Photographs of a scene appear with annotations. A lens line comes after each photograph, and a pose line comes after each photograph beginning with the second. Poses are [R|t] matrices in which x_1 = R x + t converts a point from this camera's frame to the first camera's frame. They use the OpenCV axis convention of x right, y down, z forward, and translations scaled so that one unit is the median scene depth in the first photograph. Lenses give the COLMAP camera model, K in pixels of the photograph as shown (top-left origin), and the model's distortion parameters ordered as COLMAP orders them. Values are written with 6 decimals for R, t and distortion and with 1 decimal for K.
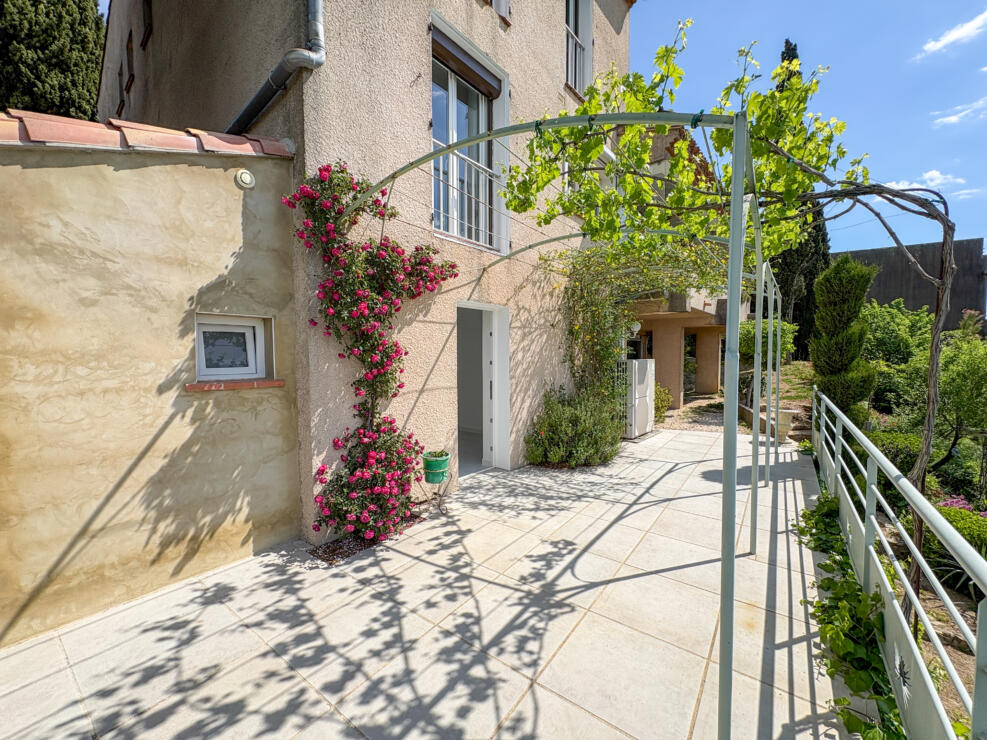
lens RADIAL K [[395.9, 0, 493.5], [0, 395.9, 370.0], [0, 0, 1]] dist [0.001089, 0.000306]
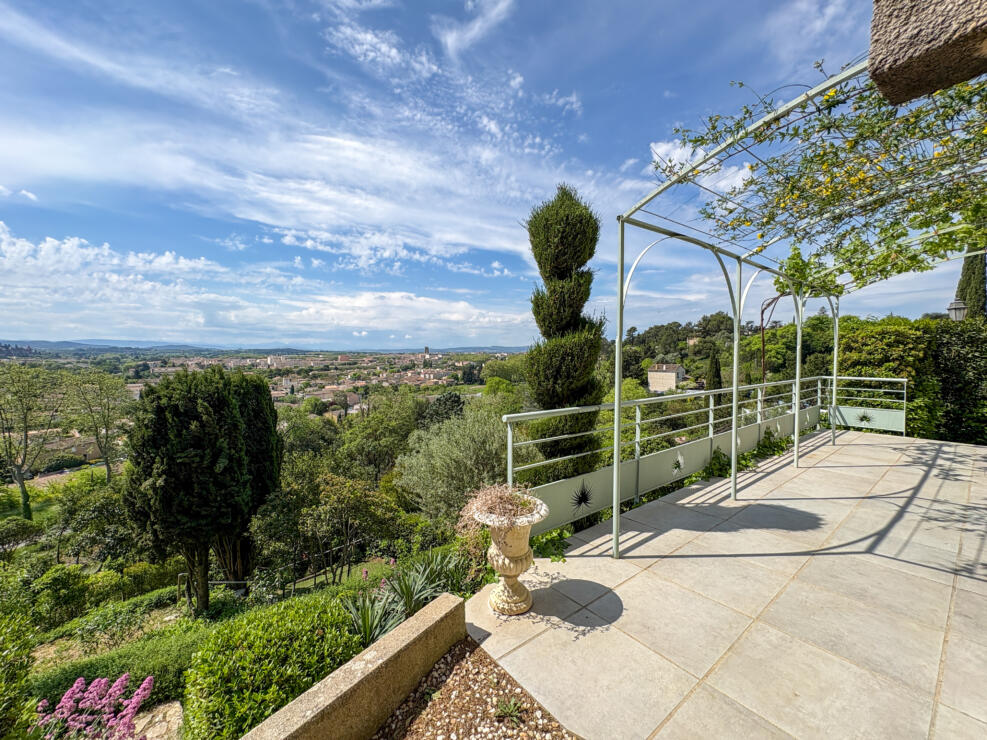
lens RADIAL K [[395.9, 0, 493.5], [0, 395.9, 370.0], [0, 0, 1]] dist [0.001089, 0.000306]
pose [[-0.964130, -0.006120, 0.265359, 0.935117], [0.014648, 0.996984, 0.076214, -0.057253], [-0.265025, 0.077367, -0.961133, 1.876562]]
